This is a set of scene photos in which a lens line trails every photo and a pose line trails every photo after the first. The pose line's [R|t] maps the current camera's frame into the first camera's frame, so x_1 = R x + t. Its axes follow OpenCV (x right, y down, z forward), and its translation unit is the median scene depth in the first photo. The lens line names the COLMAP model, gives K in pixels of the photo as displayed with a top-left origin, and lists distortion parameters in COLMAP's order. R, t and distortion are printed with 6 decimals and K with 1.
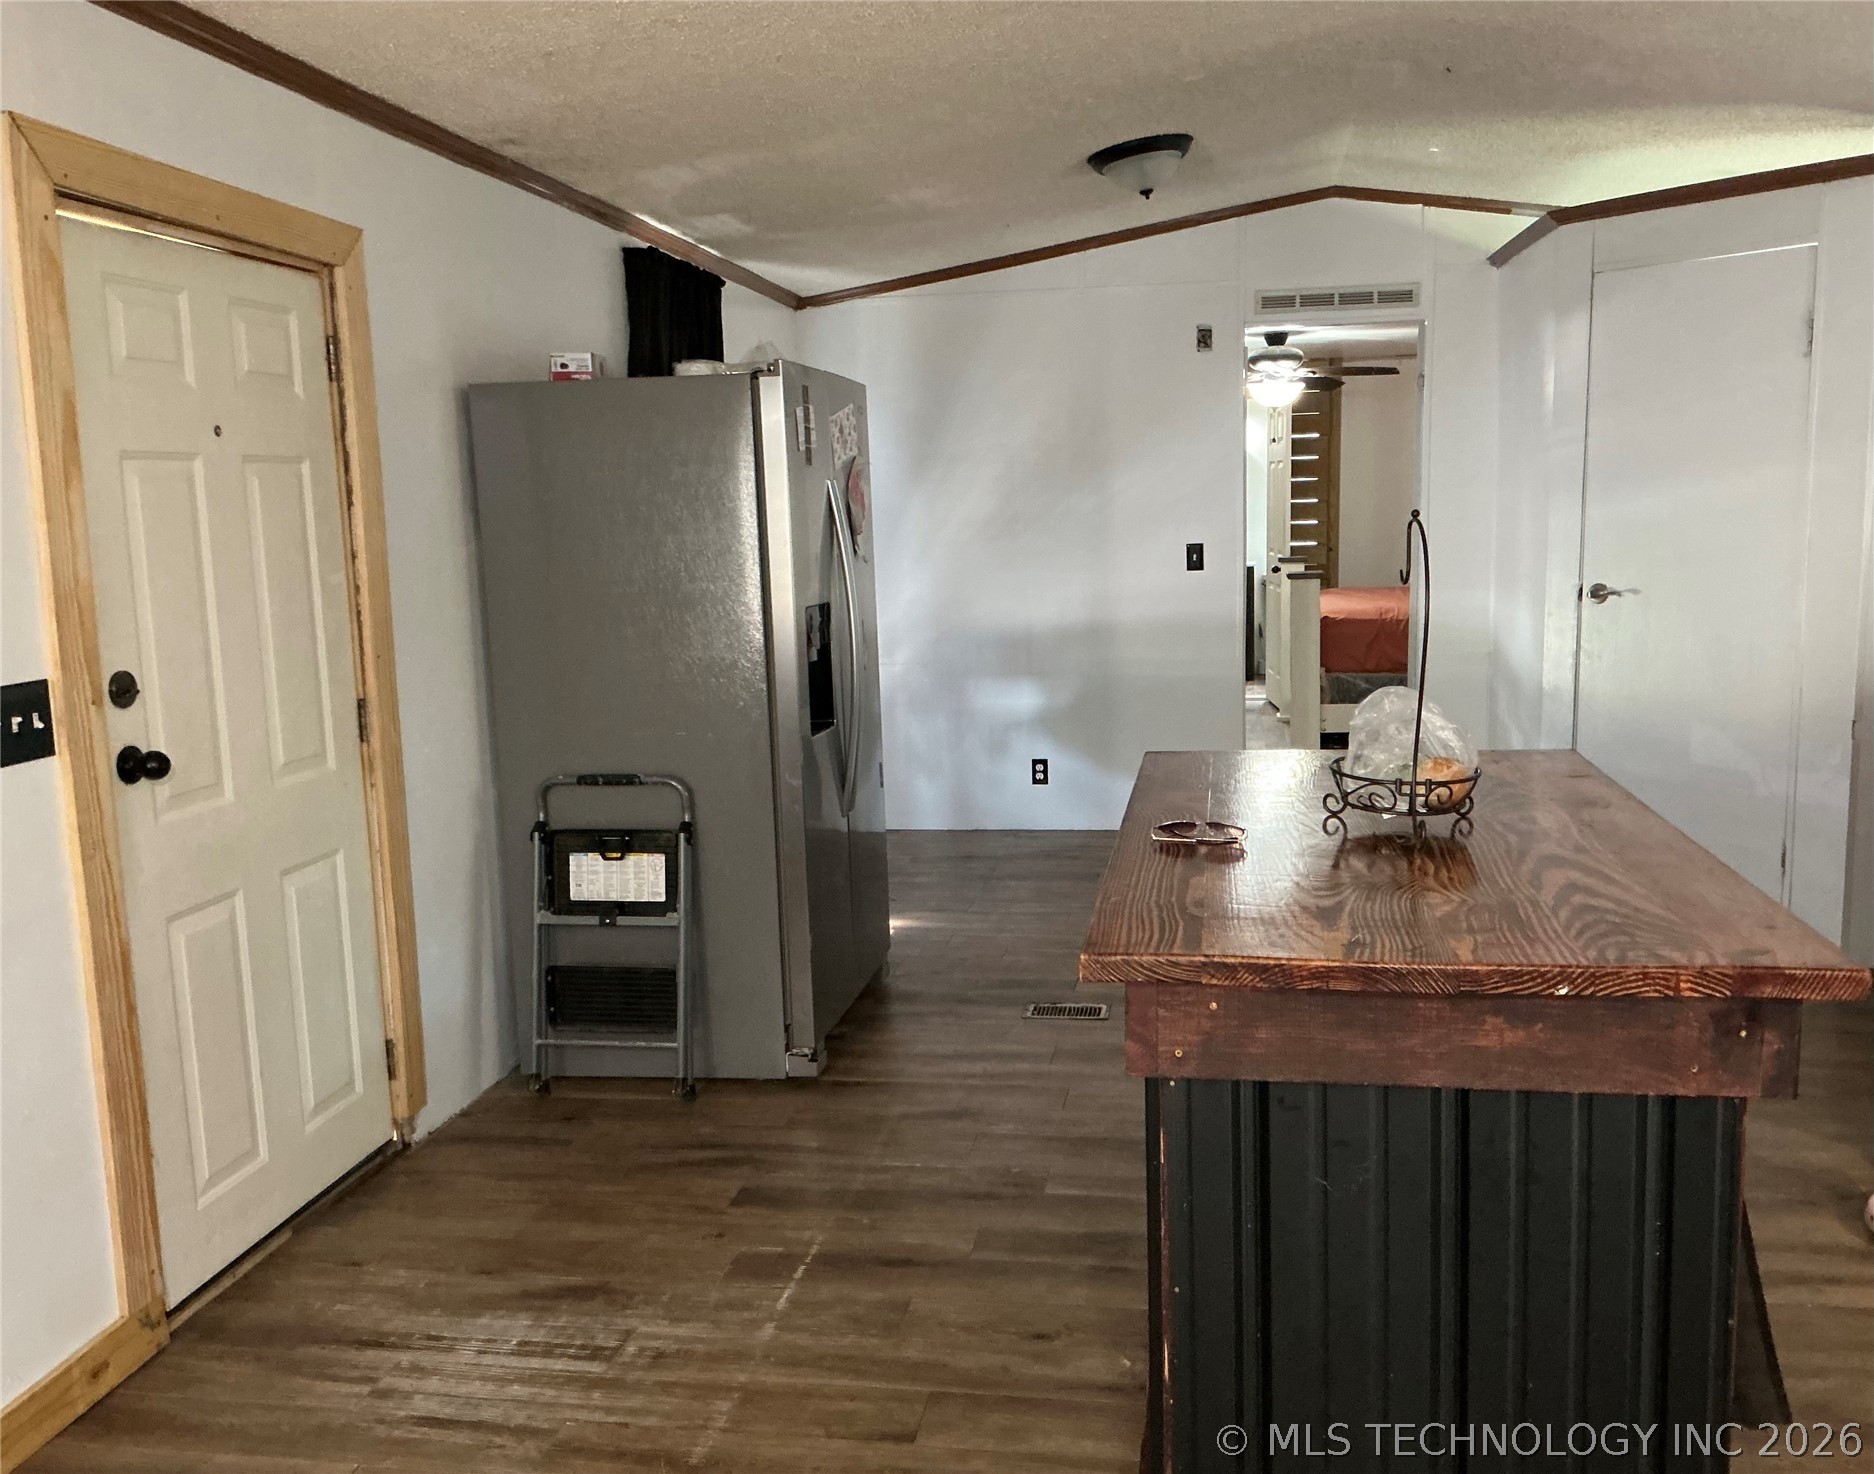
lens RADIAL K [[1615.3, 0, 981.4], [0, 1615.3, 736.0], [0, 0, 1]] dist [0.130718, -0.253754]
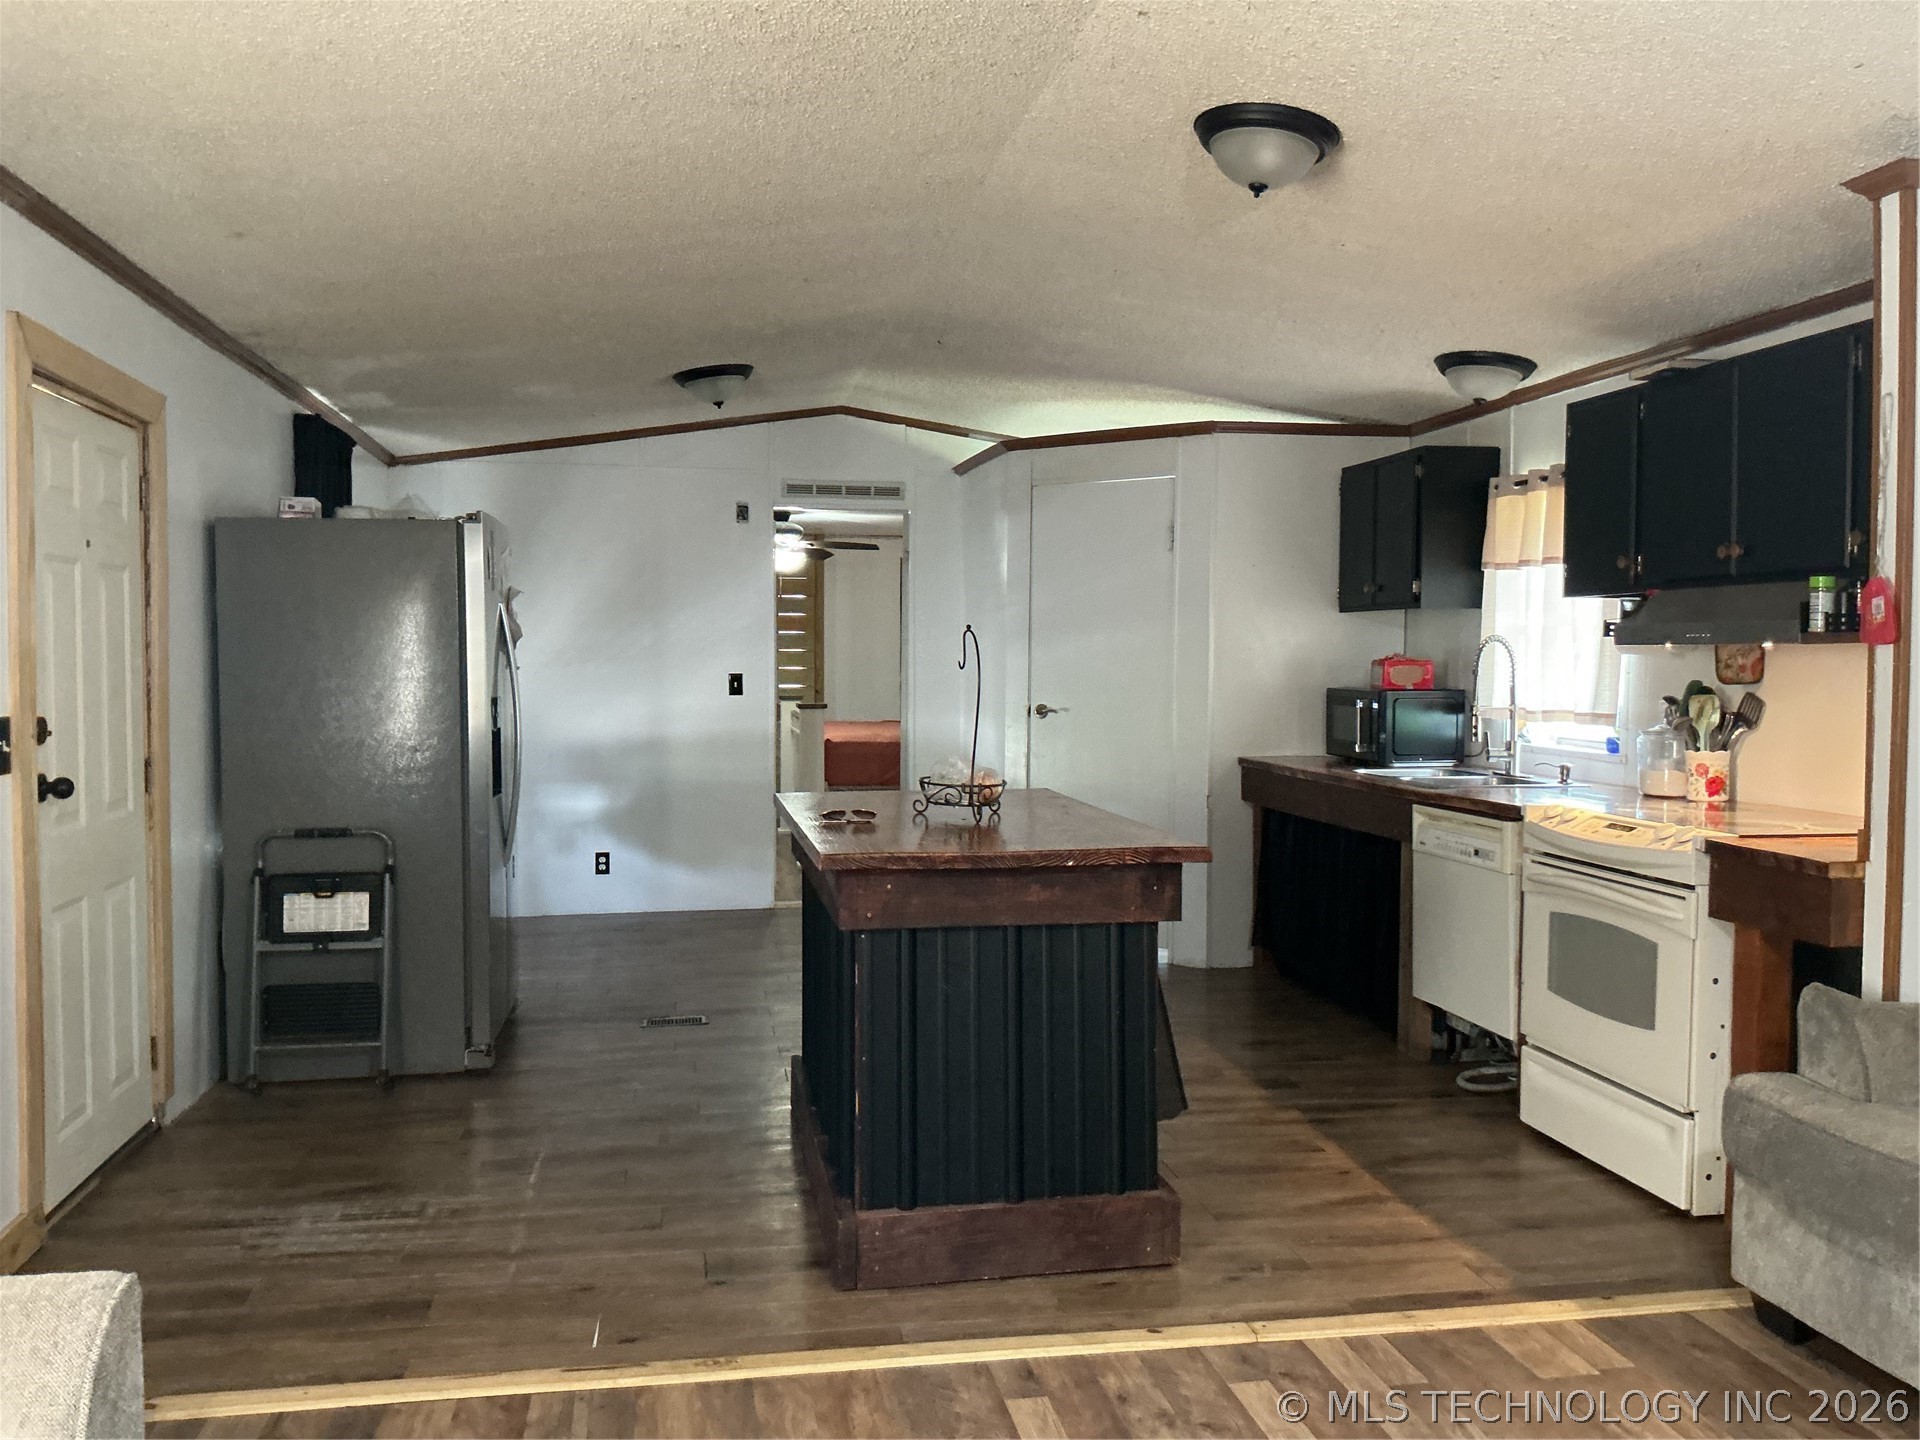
lens RADIAL K [[1579.0, 0, 960.0], [0, 1579.0, 720.0], [0, 0, 1]] dist [0.130322, -0.246725]
pose [[0.946266, 0.014073, 0.323082, -0.163208], [0.020969, 0.994280, -0.104725, 0.078969], [-0.322707, 0.105873, 0.940559, -0.319153]]
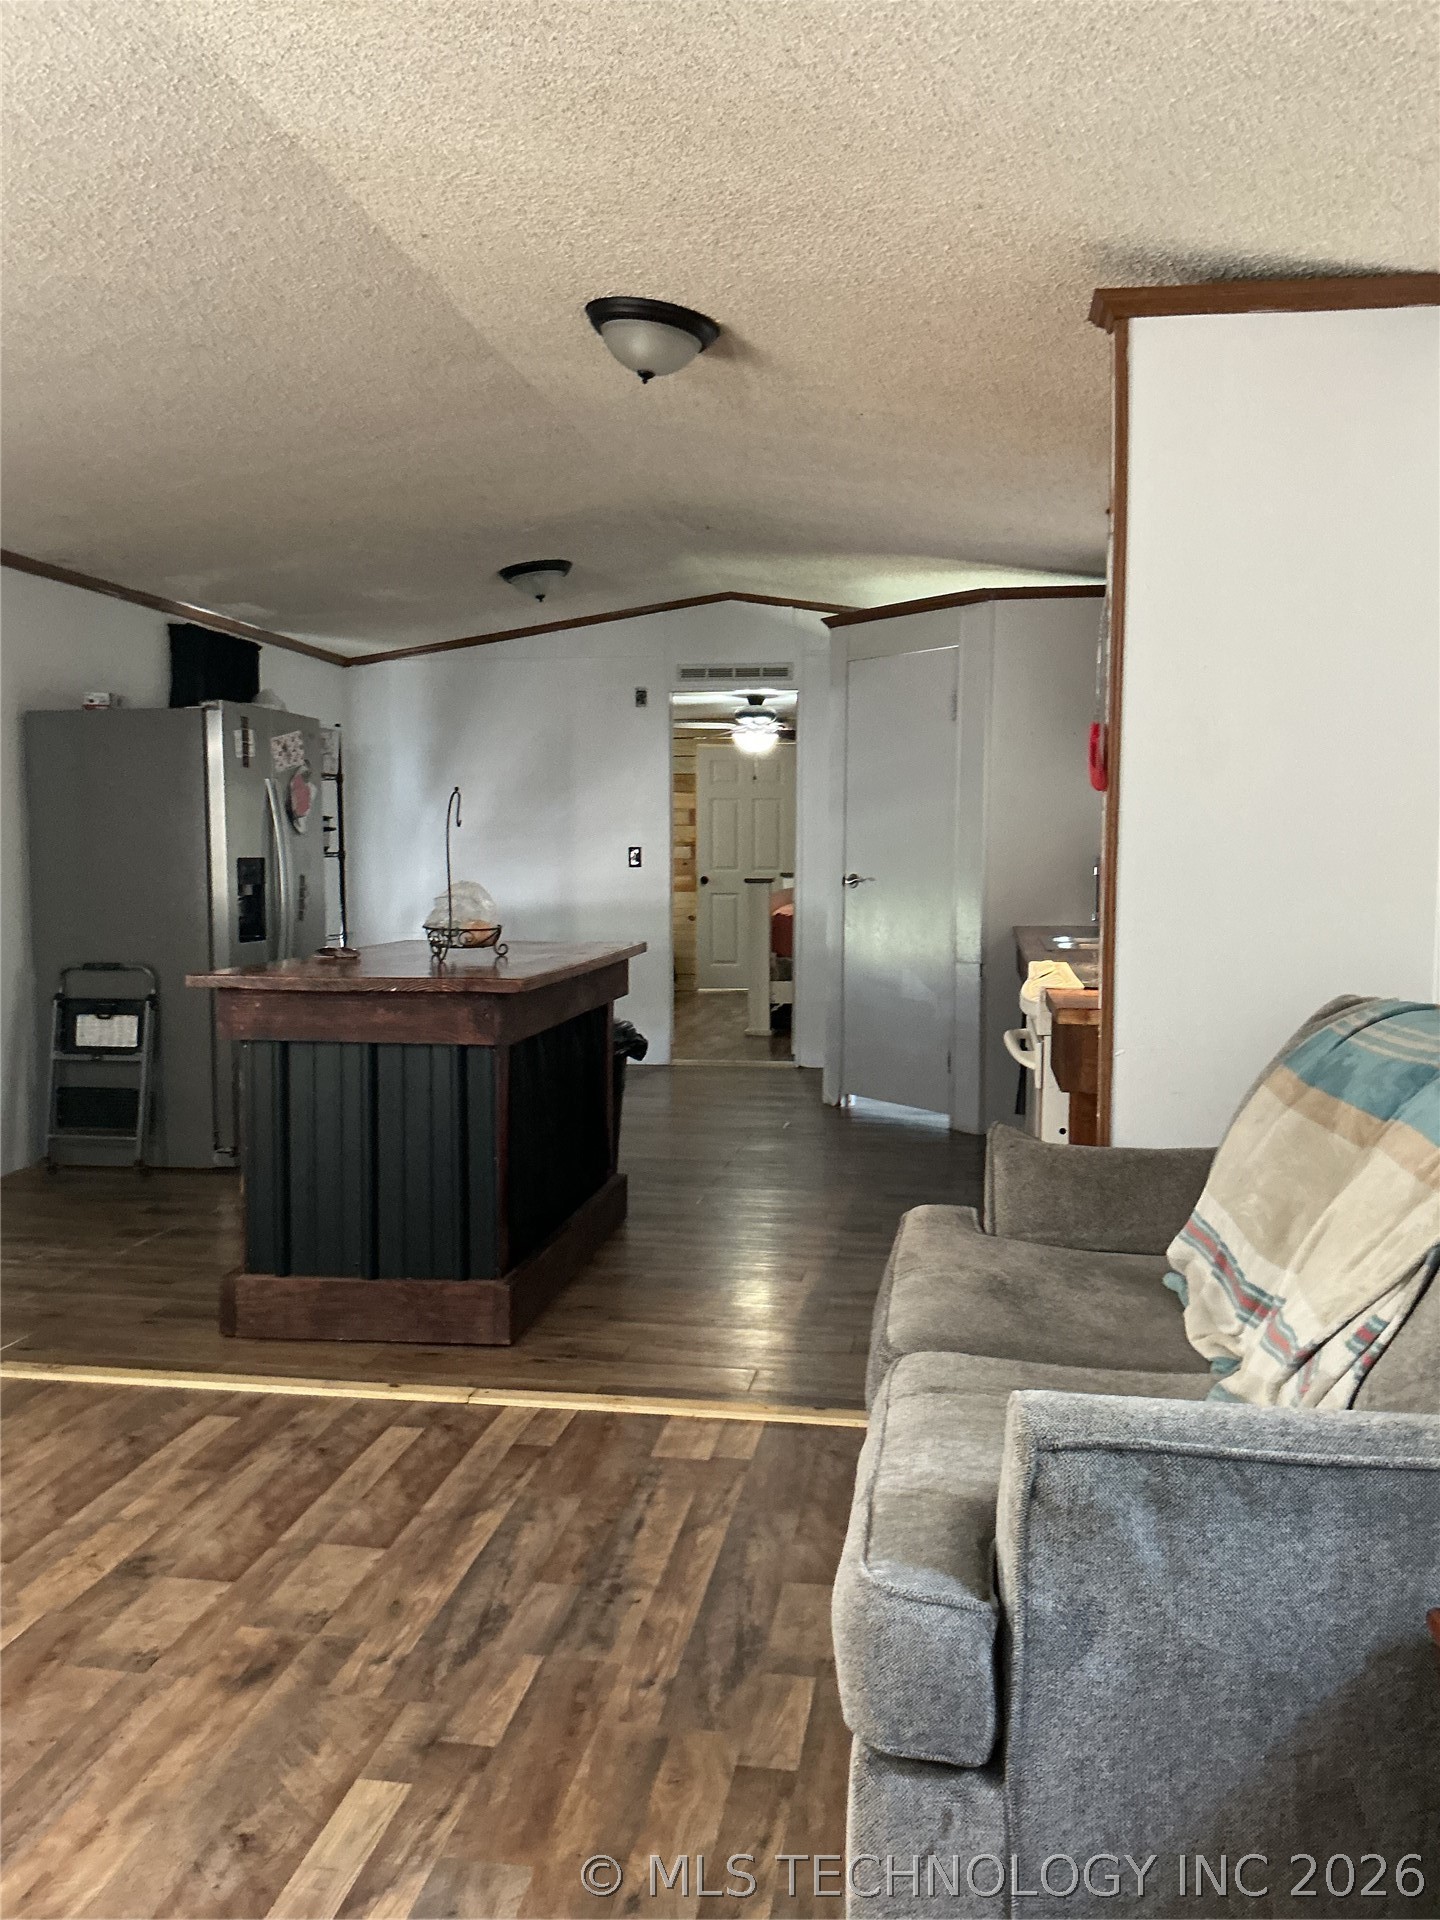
lens RADIAL K [[1579.0, 0, 720.5], [0, 1579.0, 956.8], [0, 0, 1]] dist [0.130322, -0.246725]
pose [[0.999647, 0.026542, -0.000739, 0.349700], [-0.026523, 0.996847, -0.074779, 0.114353], [-0.001248, 0.074772, 0.997200, -0.503160]]
